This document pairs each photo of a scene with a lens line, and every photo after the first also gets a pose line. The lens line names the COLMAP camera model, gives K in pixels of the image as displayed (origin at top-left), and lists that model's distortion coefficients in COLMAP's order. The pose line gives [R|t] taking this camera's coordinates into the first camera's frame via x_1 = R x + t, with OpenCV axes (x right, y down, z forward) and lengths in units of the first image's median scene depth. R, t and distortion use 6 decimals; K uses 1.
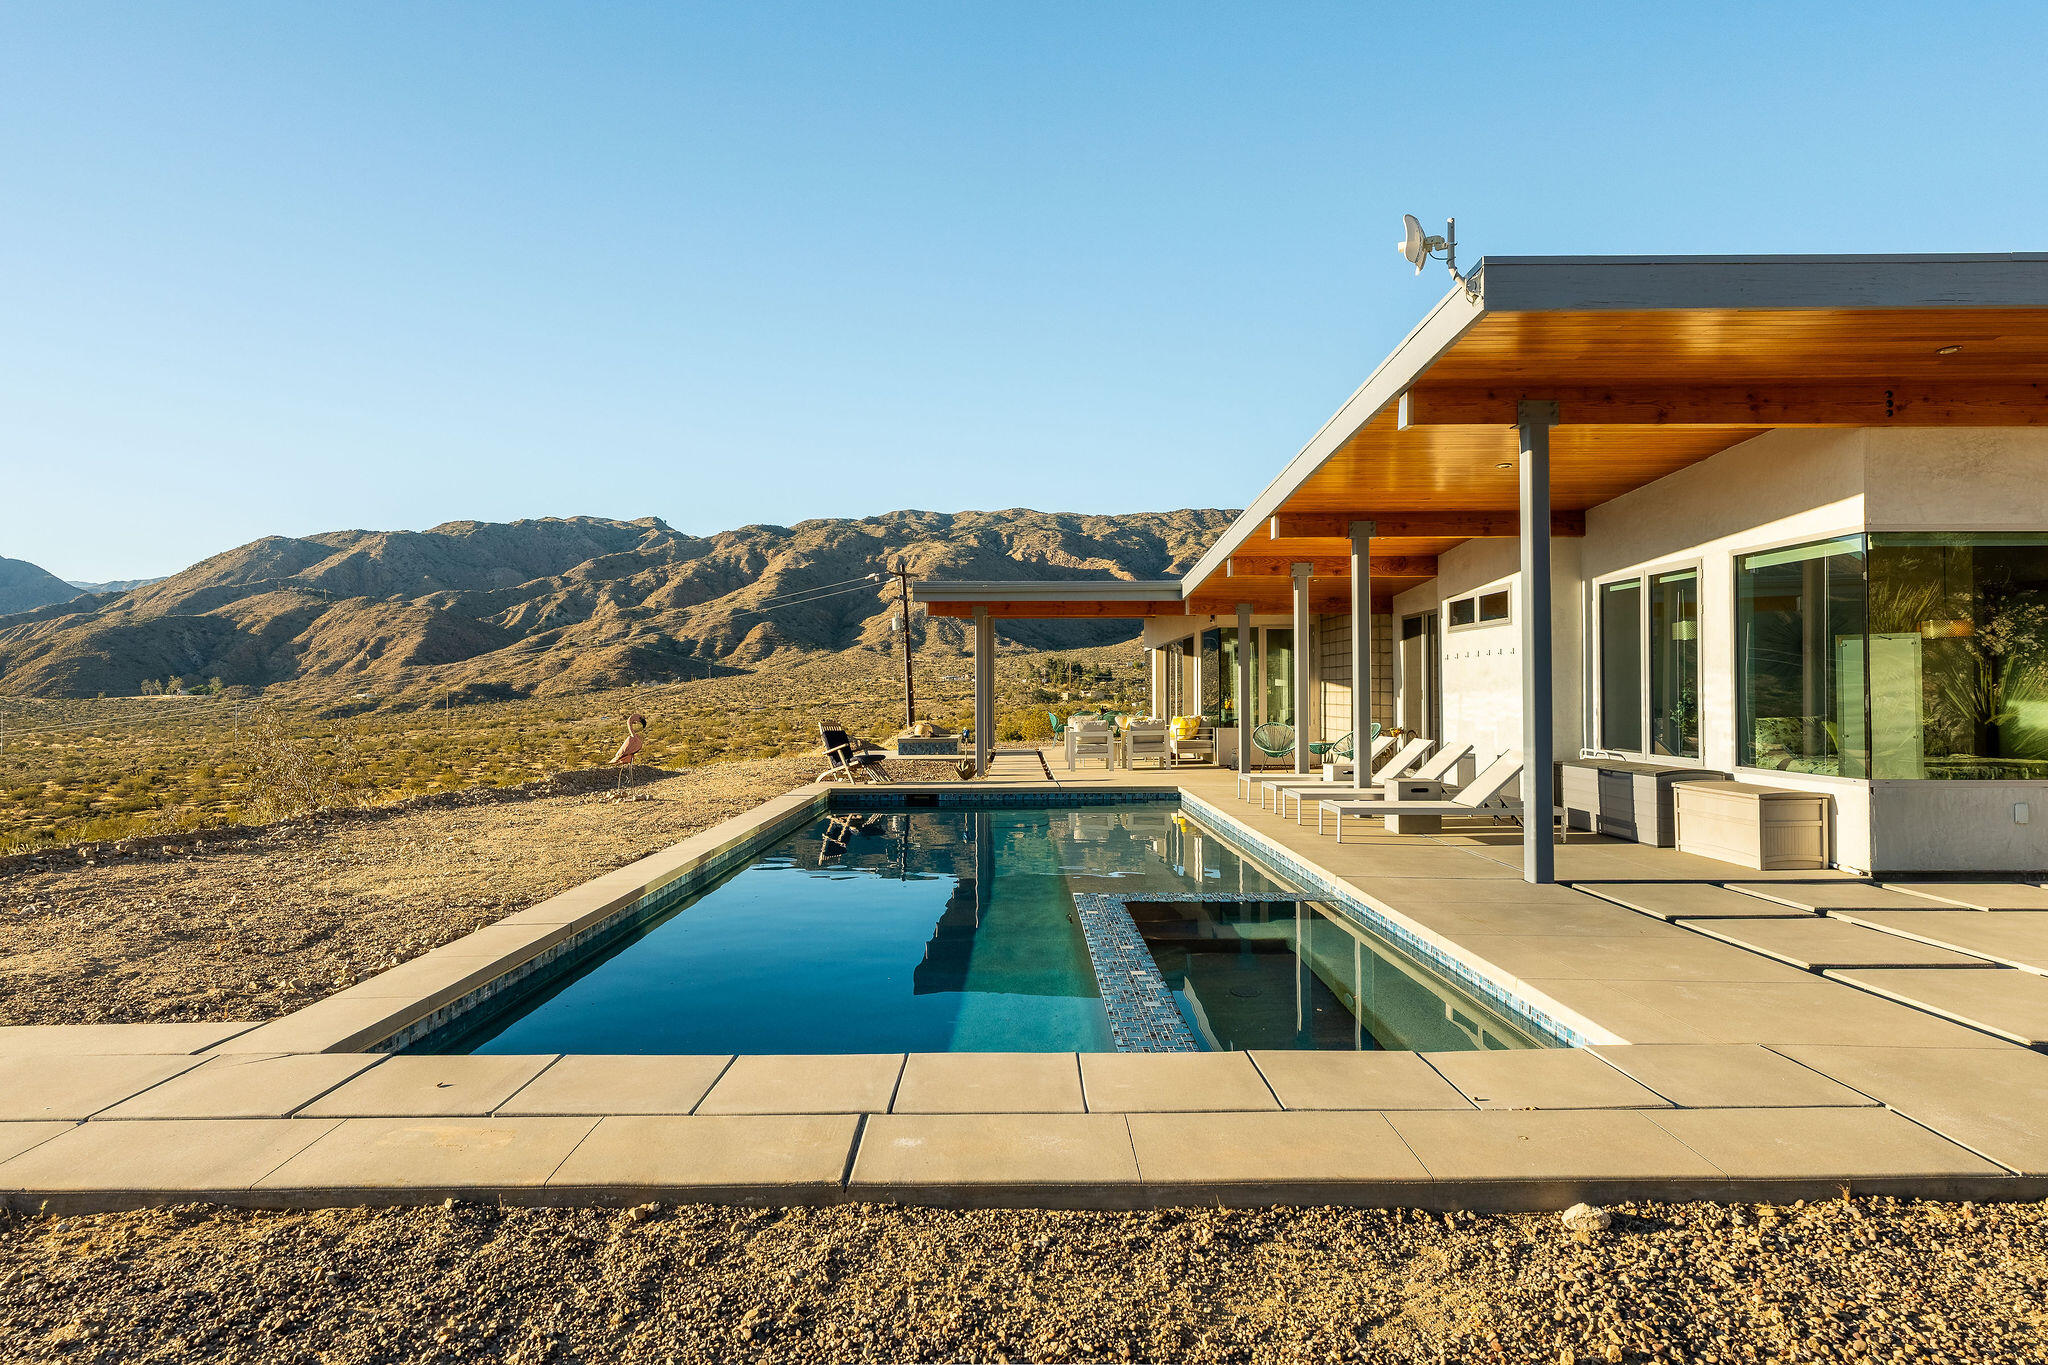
lens RADIAL K [[1182.2, 0, 1034.3], [0, 1182.2, 673.4], [0, 0, 1]] dist [-0.005349, -0.000657]
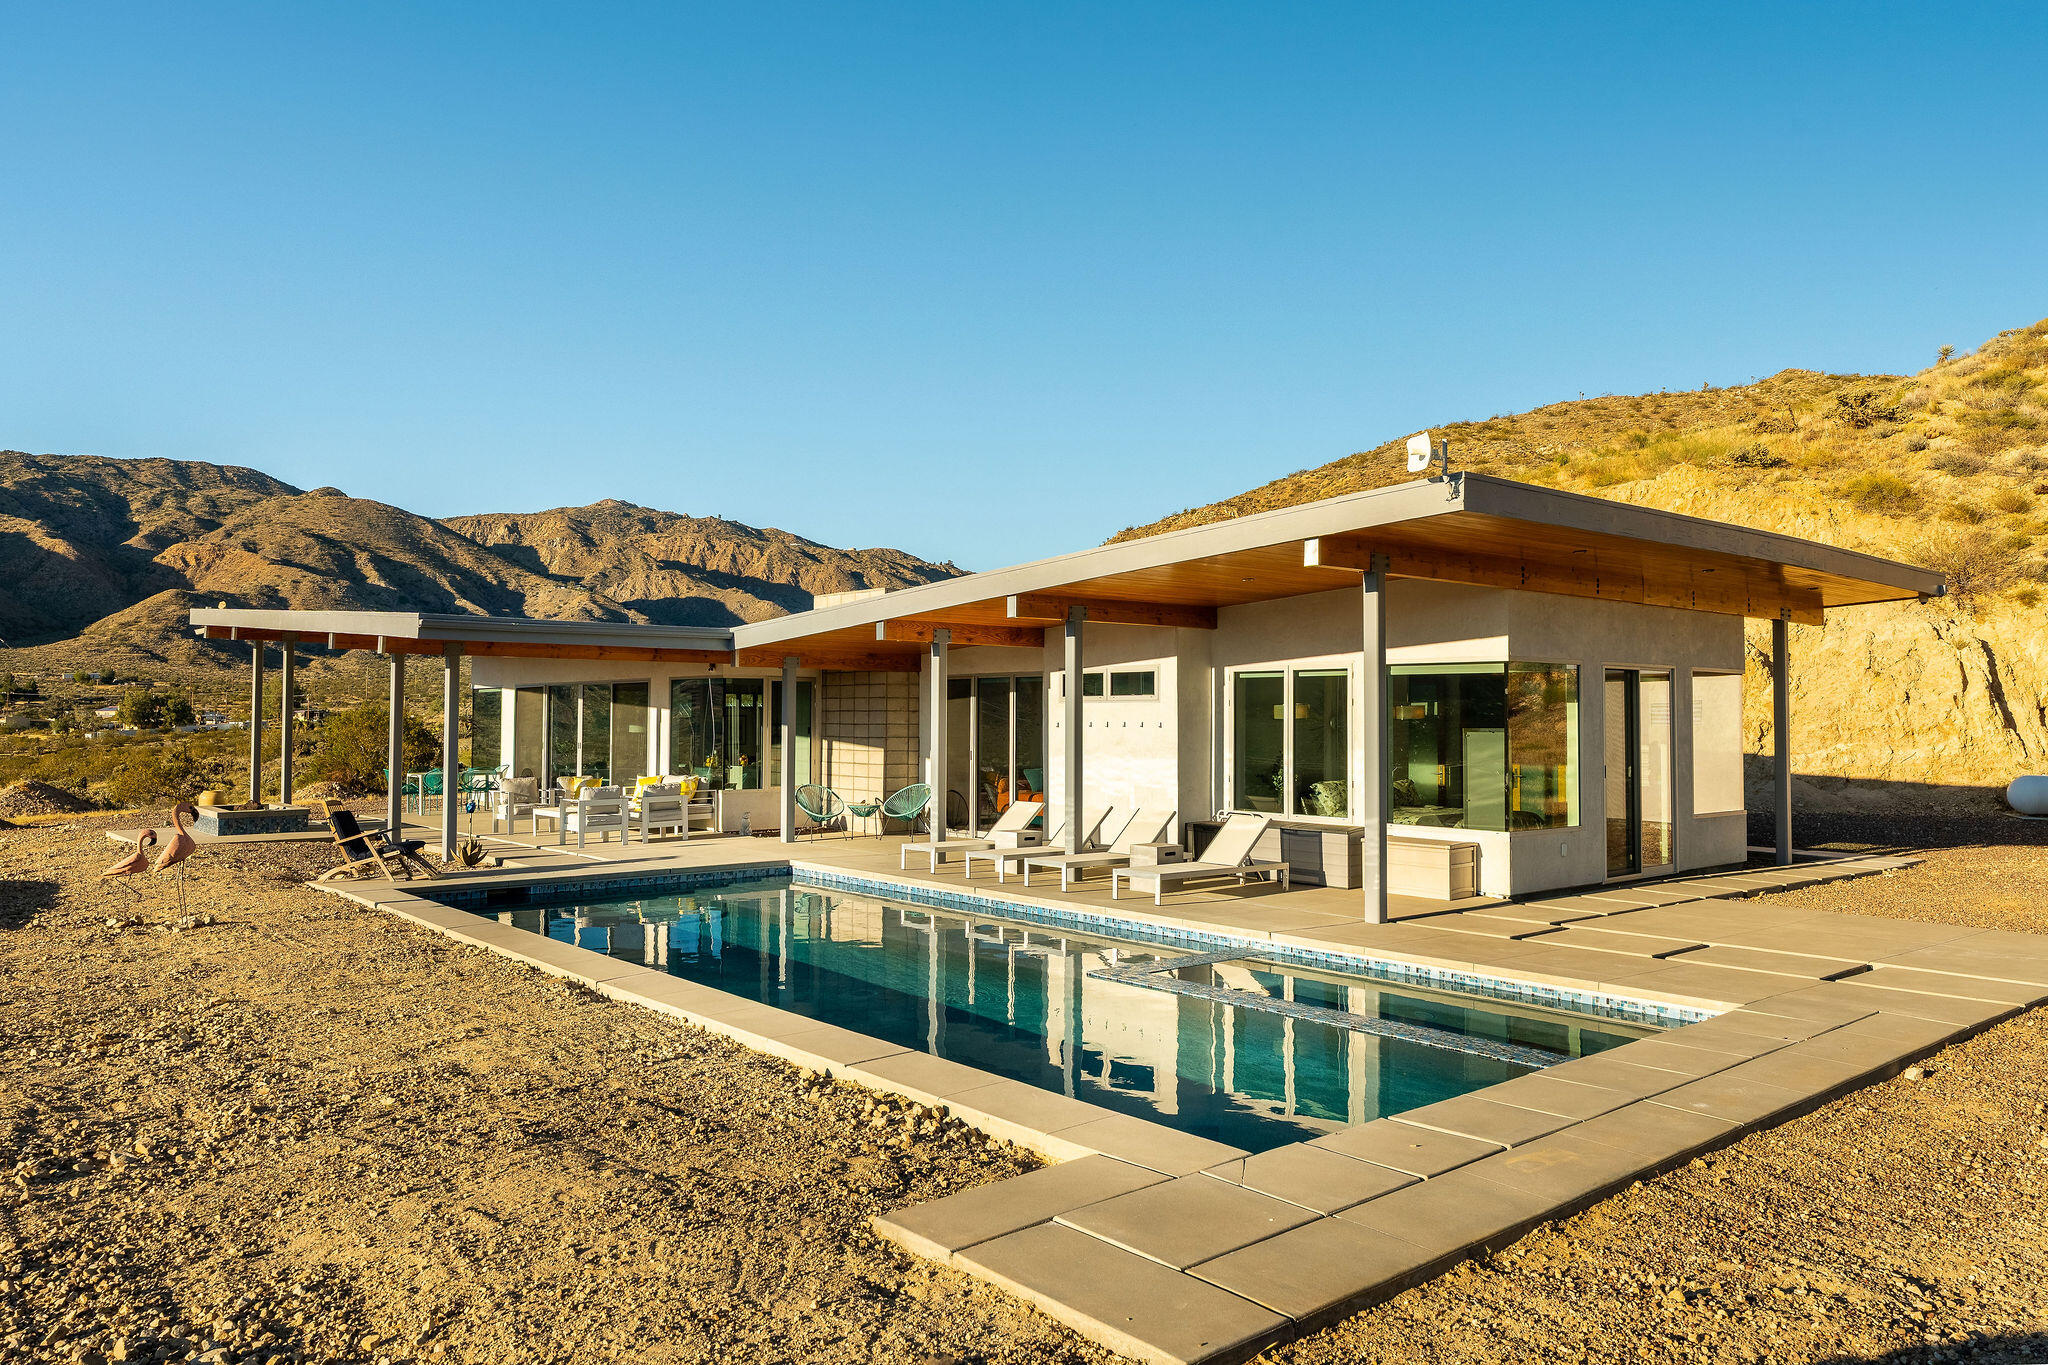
lens RADIAL K [[1404.7, 0, 1026.8], [0, 1404.7, 682.0], [0, 0, 1]] dist [-0.002205, 0.005148]
pose [[0.774023, 0.019576, 0.632855, -0.607502], [-0.015012, 0.999808, -0.012567, -0.046306], [-0.632980, 0.000227, 0.774168, 0.035057]]
